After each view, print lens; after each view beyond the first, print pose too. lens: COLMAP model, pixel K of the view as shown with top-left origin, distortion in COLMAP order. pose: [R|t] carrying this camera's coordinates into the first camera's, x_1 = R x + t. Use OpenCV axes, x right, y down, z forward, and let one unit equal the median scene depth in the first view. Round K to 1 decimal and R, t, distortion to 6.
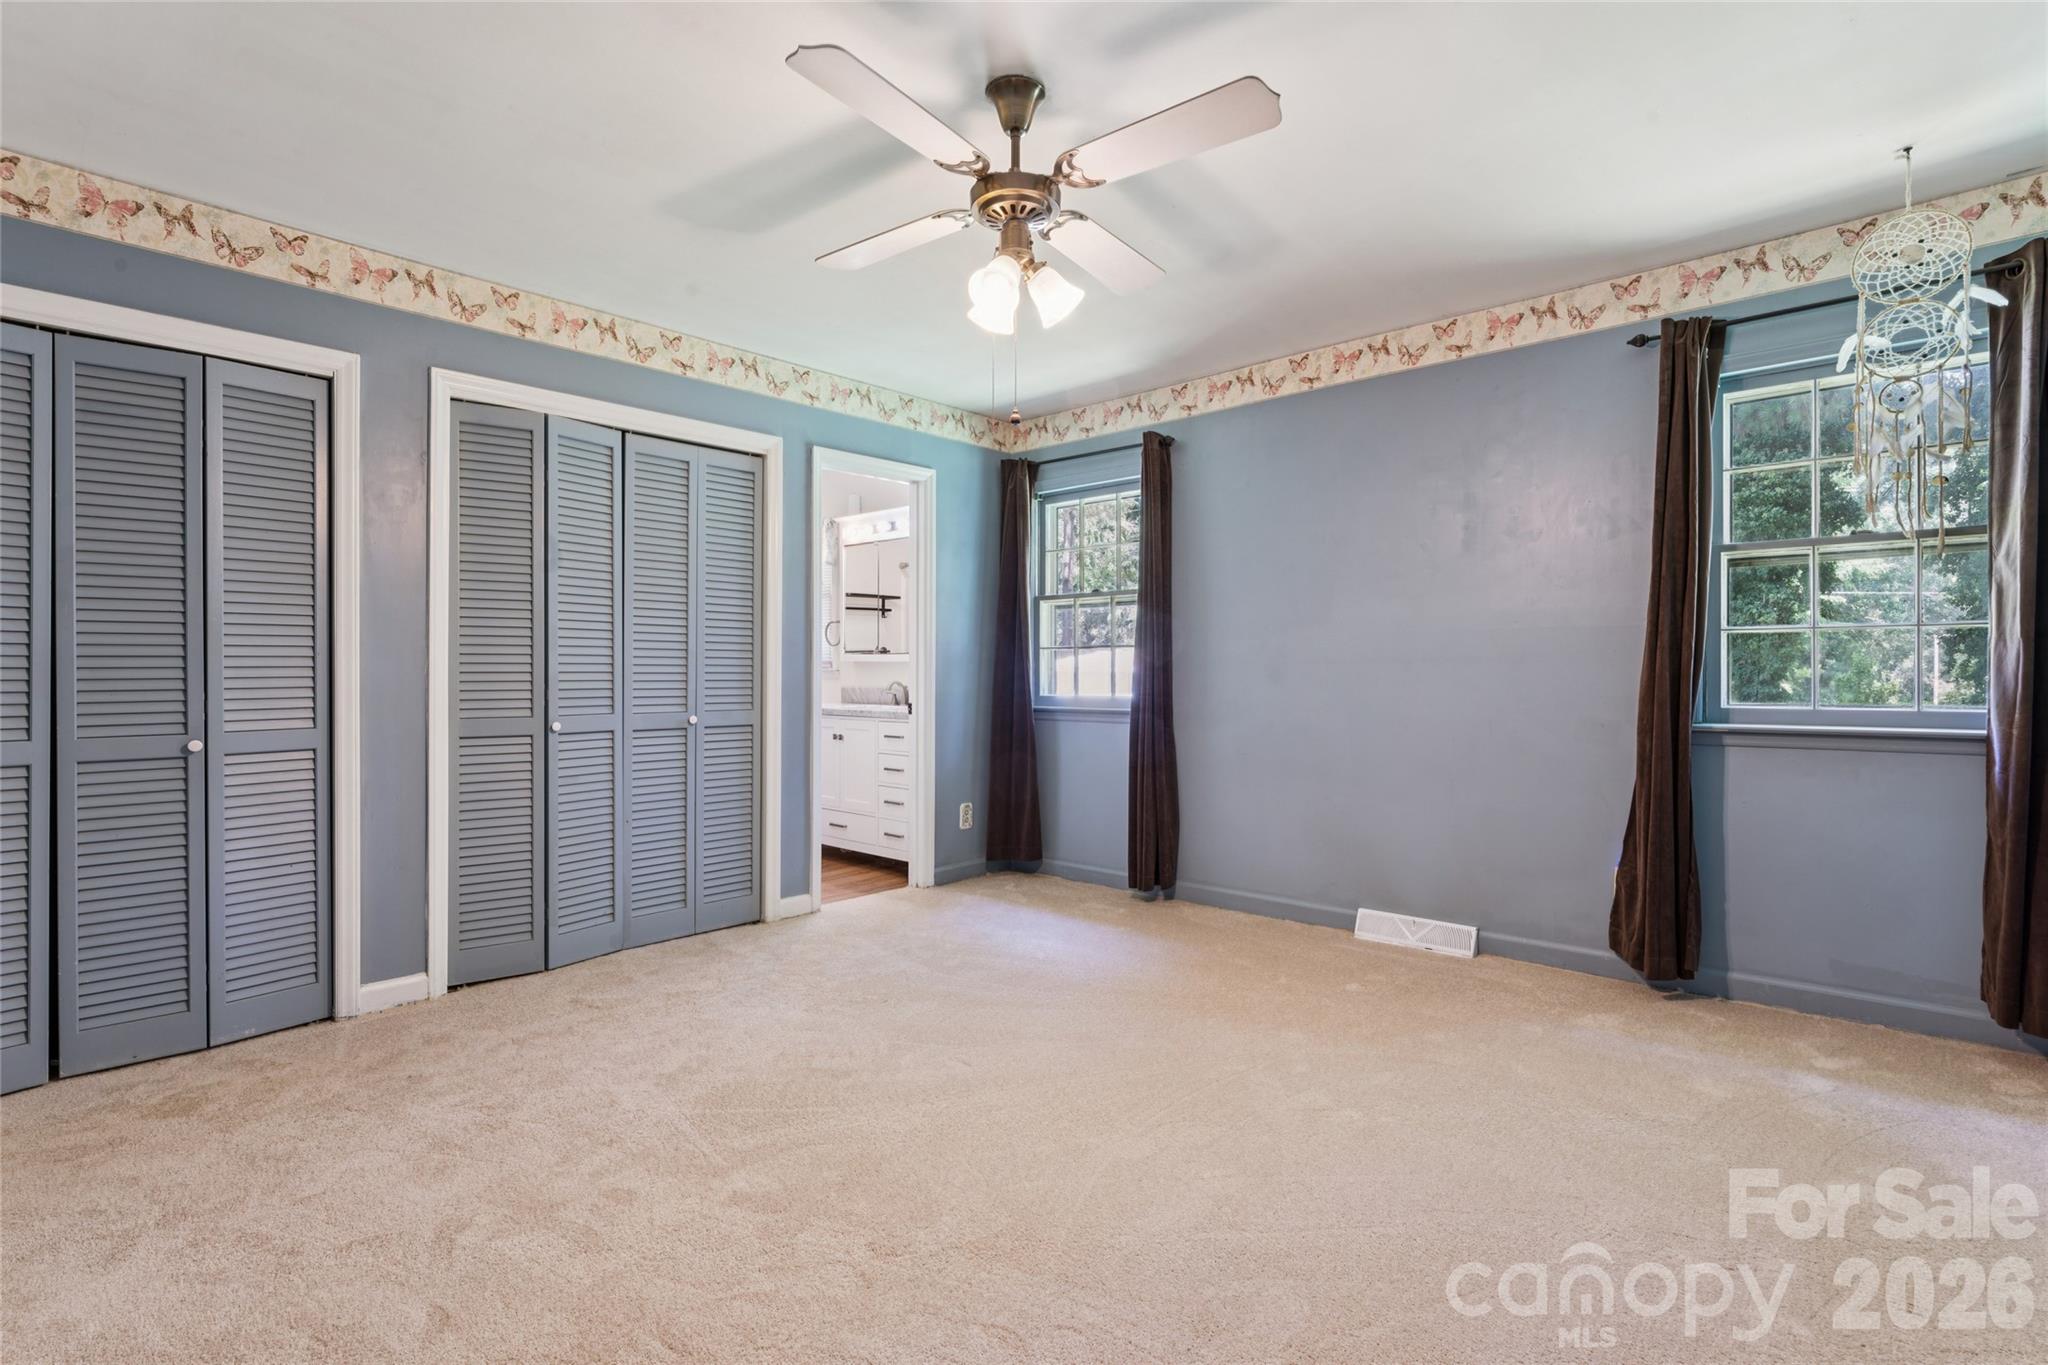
lens RADIAL K [[954.8, 0, 1030.8], [0, 954.8, 684.1], [0, 0, 1]] dist [-0.001490, -0.000009]
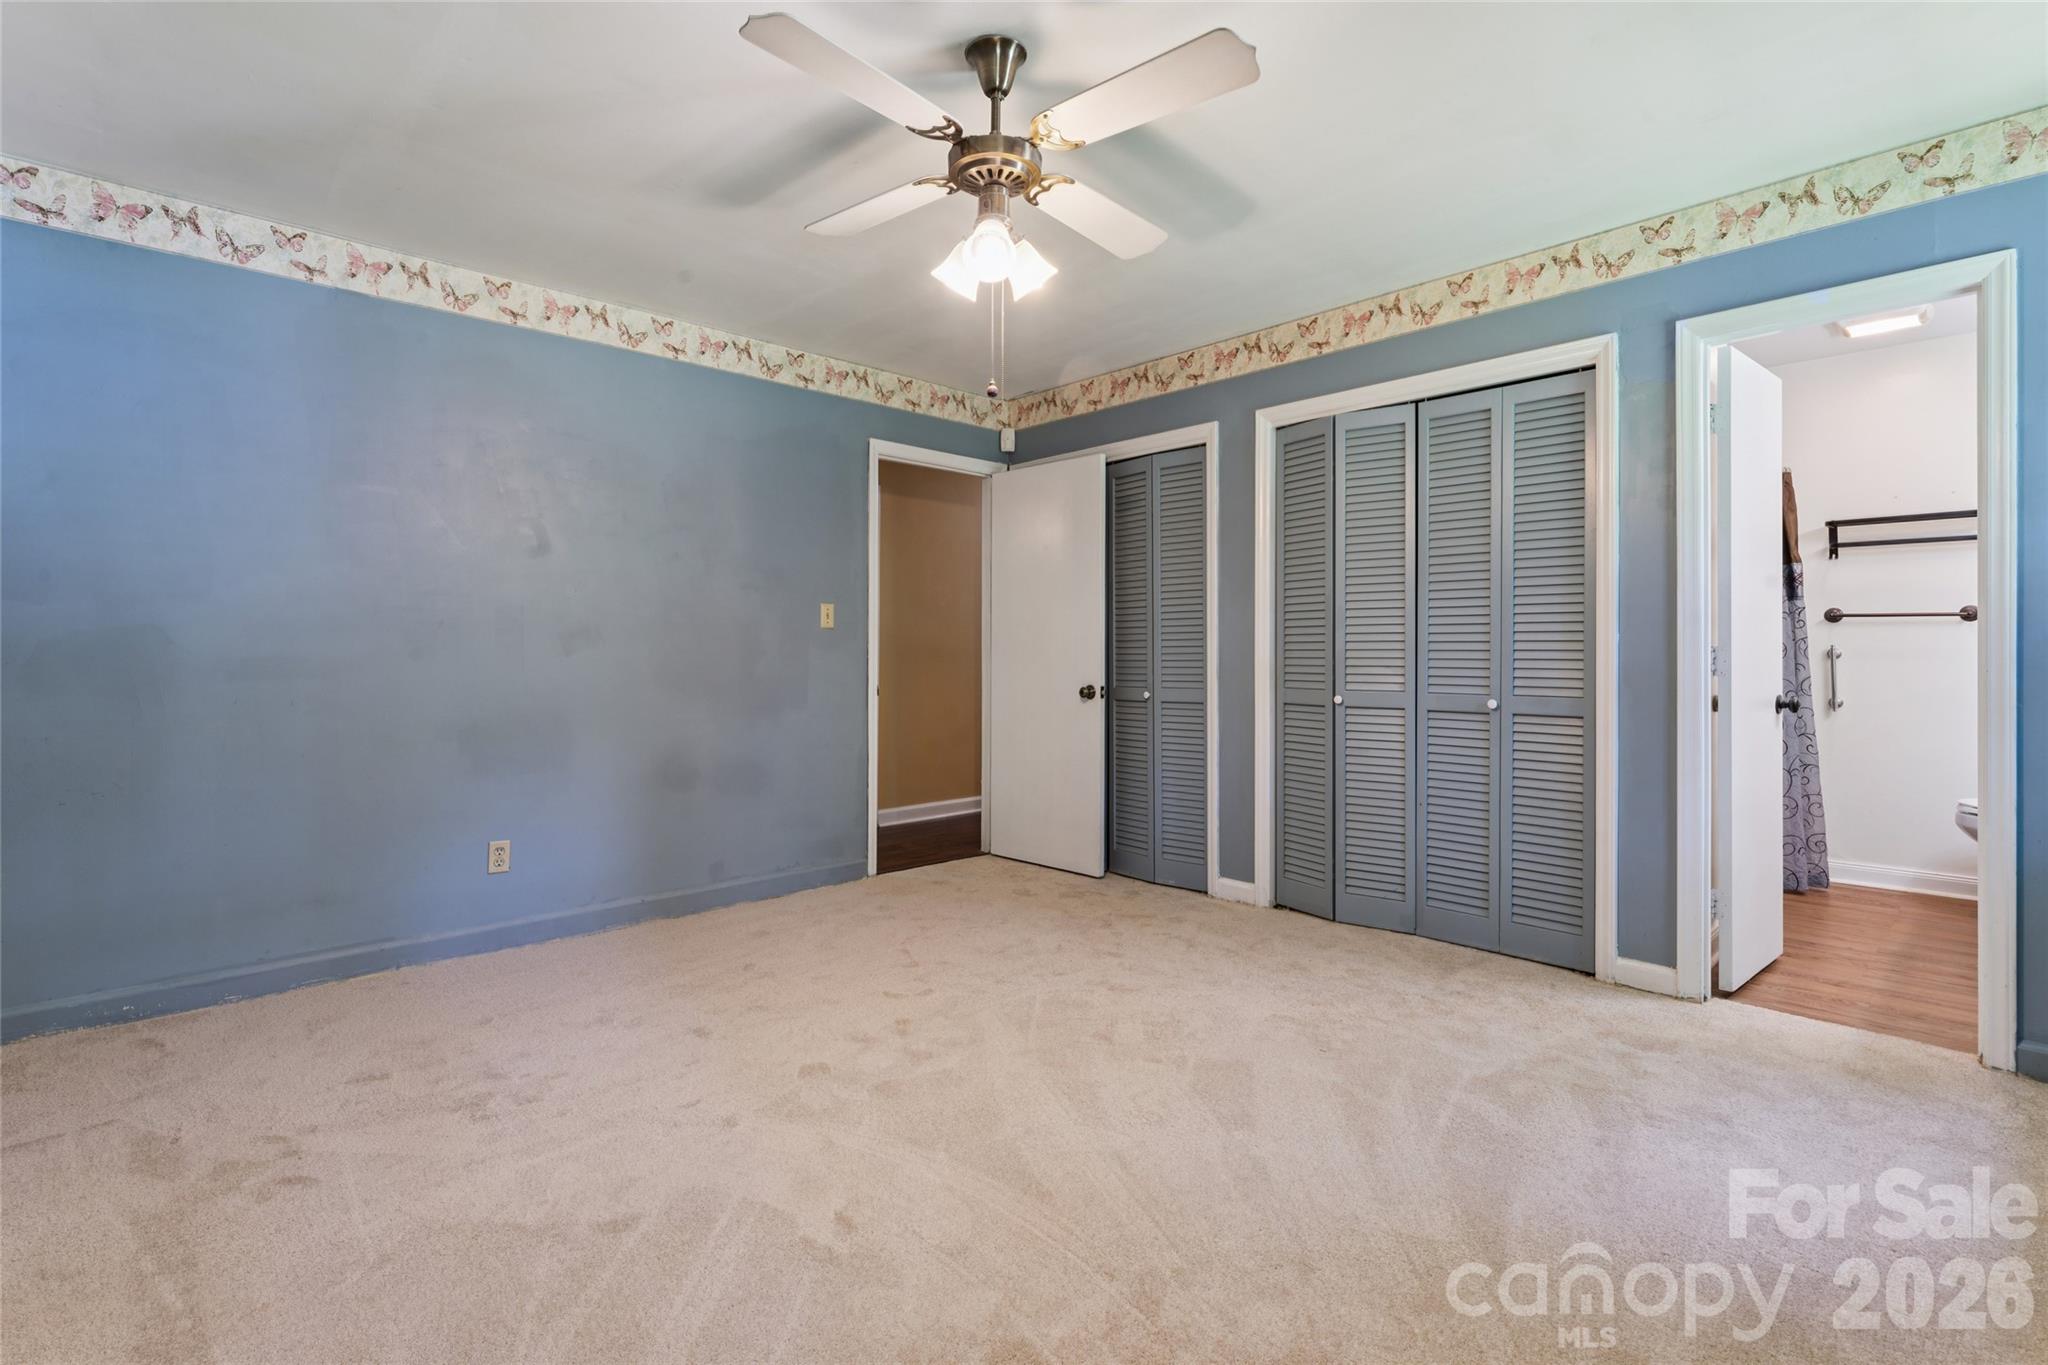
lens RADIAL K [[954.8, 0, 985.5], [0, 954.8, 638.4], [0, 0, 1]] dist [-0.001490, -0.000009]
pose [[-0.093241, -0.004916, -0.995631, 0.561501], [-0.005043, 0.999977, -0.004466, -0.016261], [0.995631, 0.004605, -0.093264, 0.629438]]
